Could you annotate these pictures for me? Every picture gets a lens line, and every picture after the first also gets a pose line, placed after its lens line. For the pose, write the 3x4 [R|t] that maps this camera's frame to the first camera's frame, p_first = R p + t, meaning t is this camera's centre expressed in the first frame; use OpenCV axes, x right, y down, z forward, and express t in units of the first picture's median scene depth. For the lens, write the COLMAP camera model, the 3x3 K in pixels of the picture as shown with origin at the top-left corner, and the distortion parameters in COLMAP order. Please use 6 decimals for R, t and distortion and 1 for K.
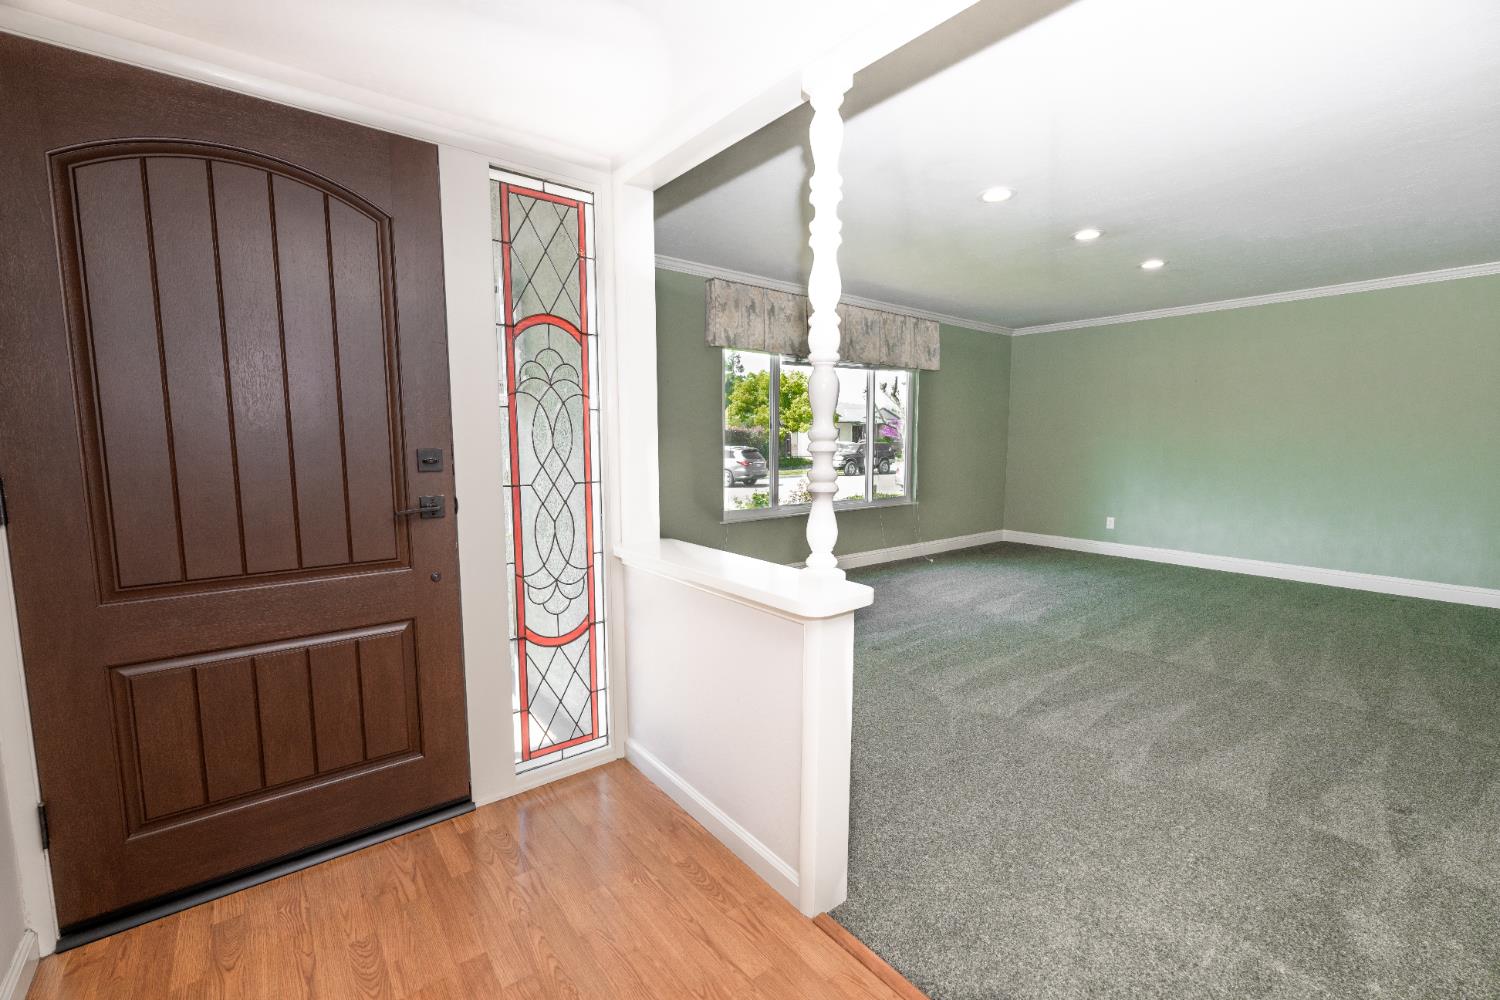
lens RADIAL K [[598.9, 0, 760.7], [0, 598.9, 500.2], [0, 0, 1]] dist [0.000946, 0.000735]
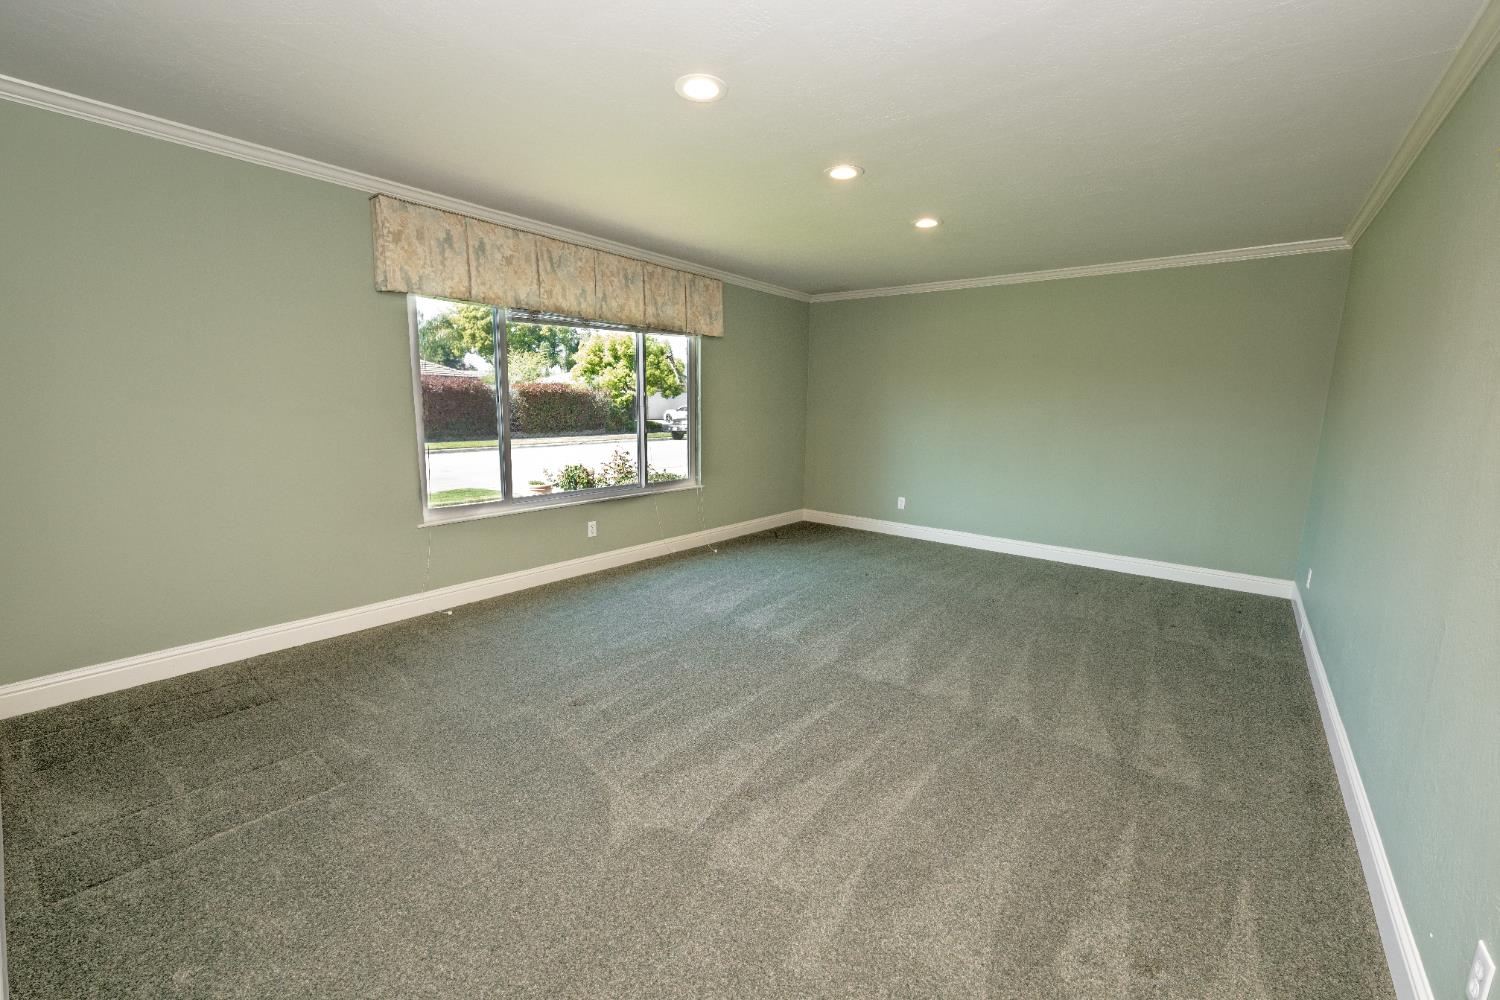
lens RADIAL K [[598.9, 0, 738.4], [0, 598.9, 497.4], [0, 0, 1]] dist [0.000946, 0.000735]
pose [[0.975625, -0.019319, 0.218594, 0.177039], [0.007382, 0.998443, 0.055293, -0.040850], [-0.219322, -0.052332, 0.974248, 0.175205]]
